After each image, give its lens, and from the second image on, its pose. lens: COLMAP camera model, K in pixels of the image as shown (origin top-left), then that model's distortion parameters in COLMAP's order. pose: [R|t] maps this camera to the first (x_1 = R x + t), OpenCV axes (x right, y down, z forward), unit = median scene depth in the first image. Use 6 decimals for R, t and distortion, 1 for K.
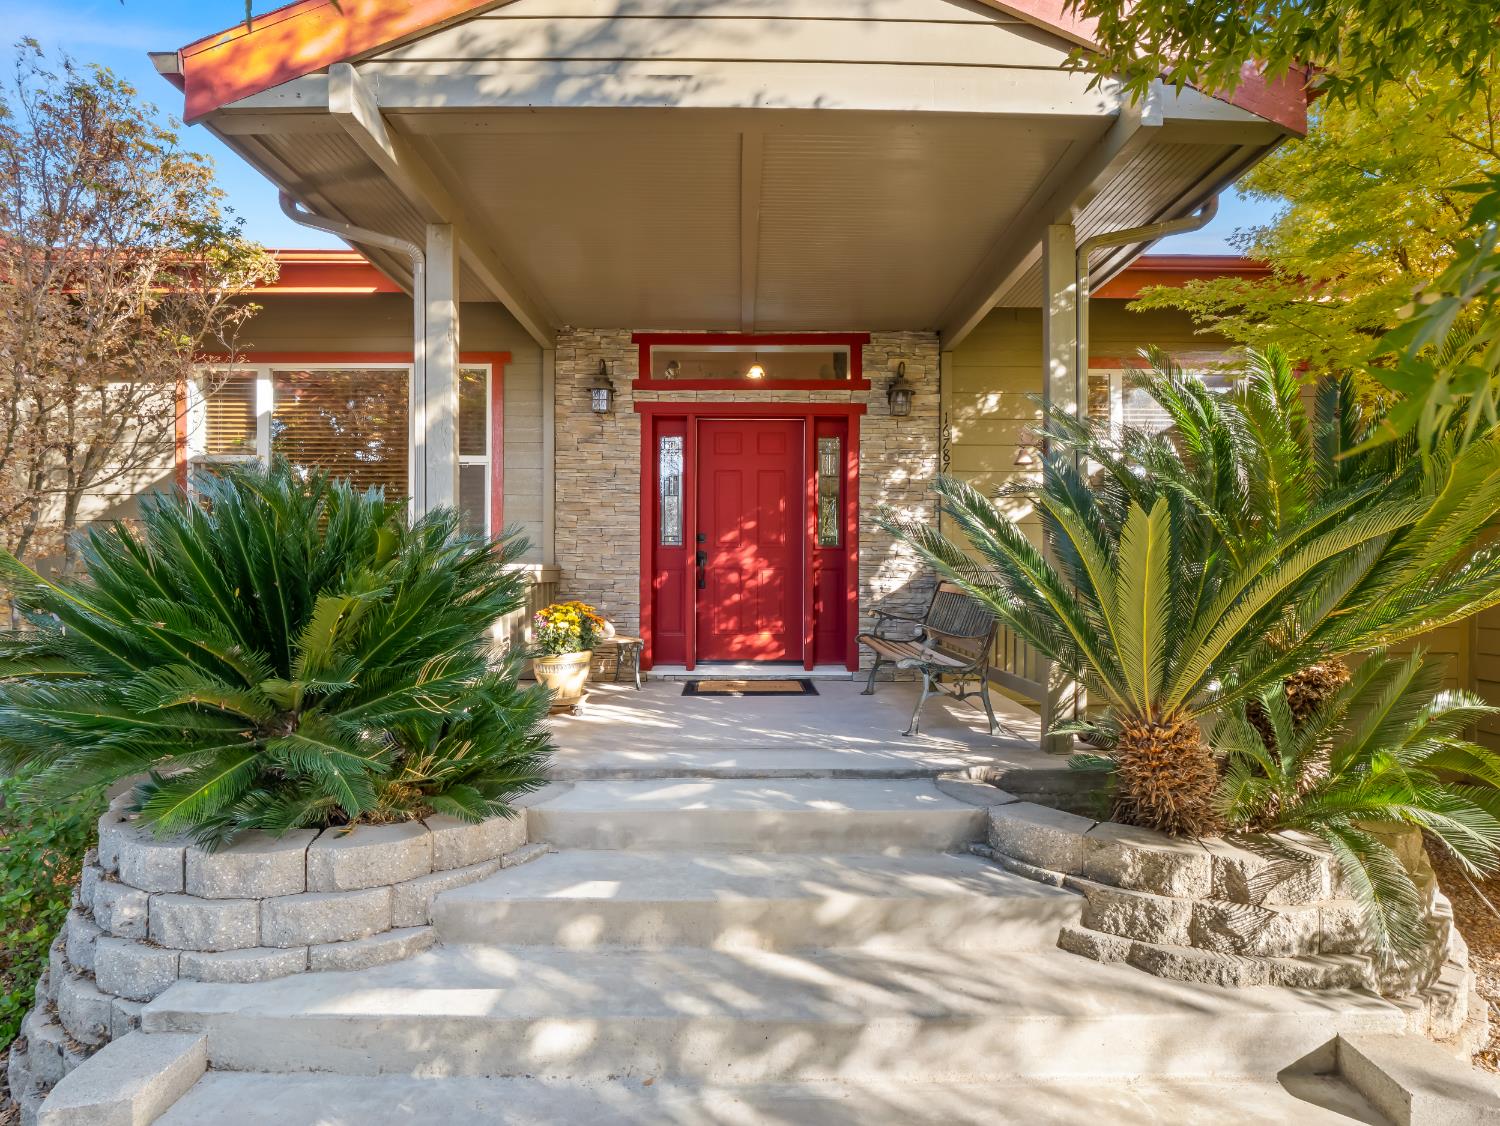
lens RADIAL K [[718.6, 0, 748.4], [0, 718.6, 572.2], [0, 0, 1]] dist [-0.016458, -0.002406]
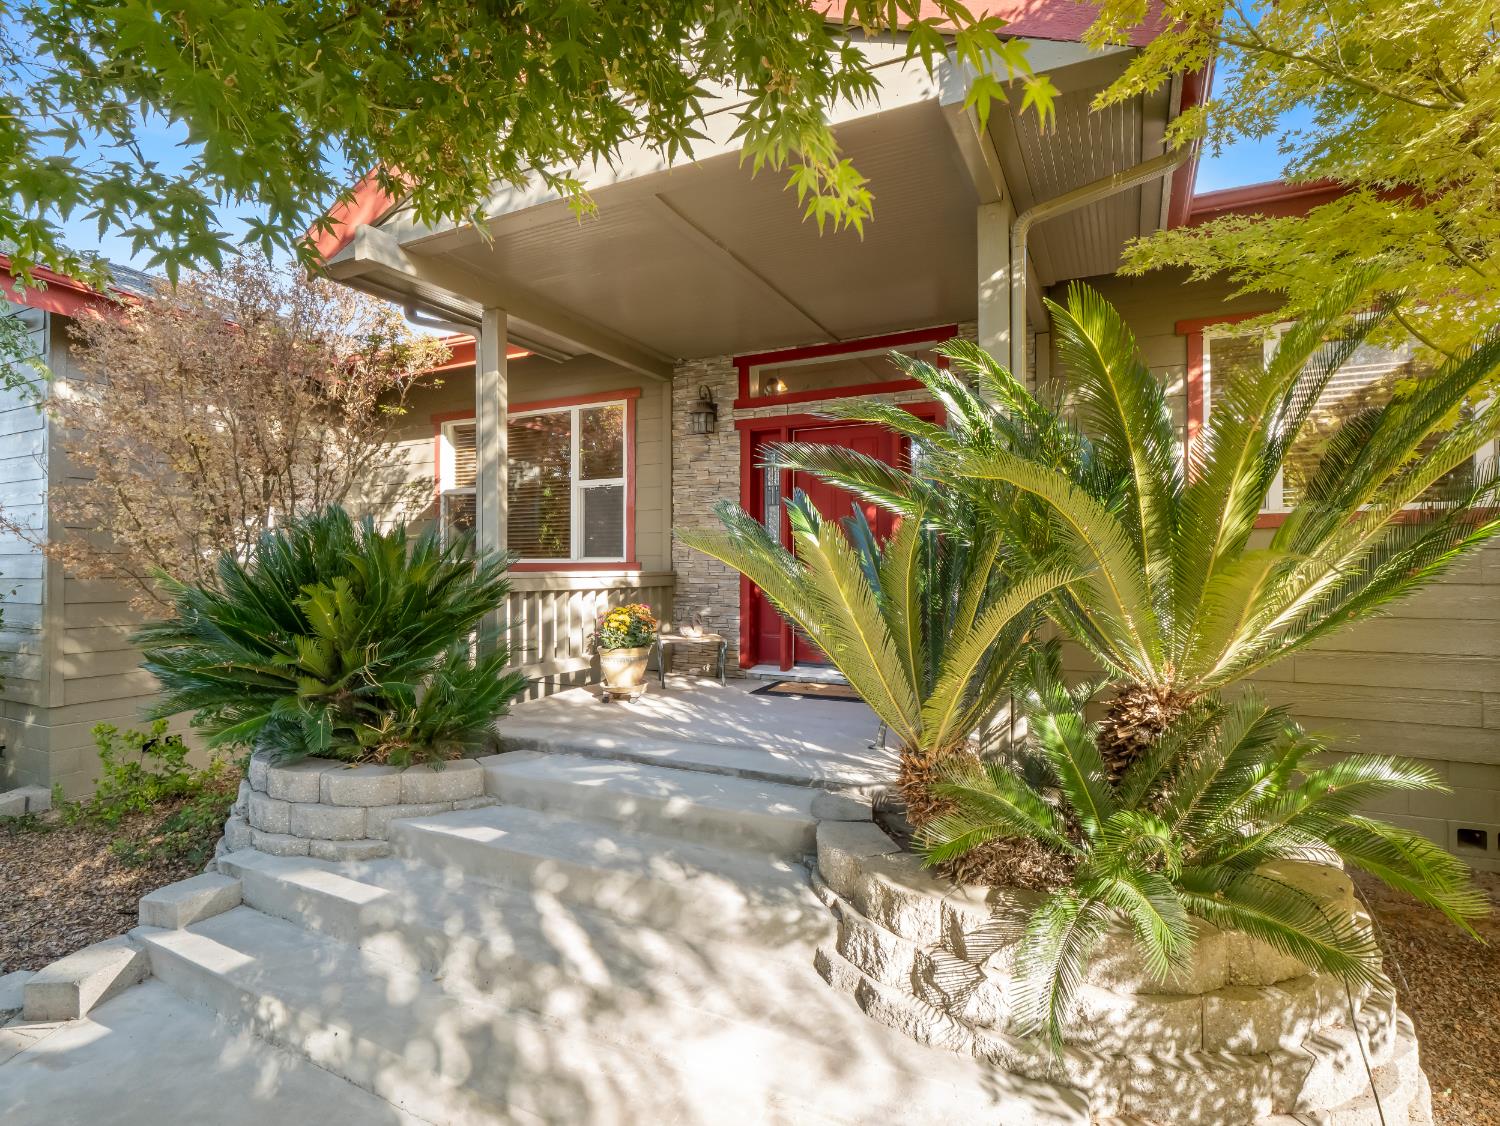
lens RADIAL K [[737.9, 0, 753.4], [0, 737.9, 556.8], [0, 0, 1]] dist [-0.011018, -0.000075]
pose [[0.893718, -0.010855, -0.448499, 0.585597], [0.004173, 0.999865, -0.015884, -0.021031], [0.448610, 0.012324, 0.893642, 0.026505]]
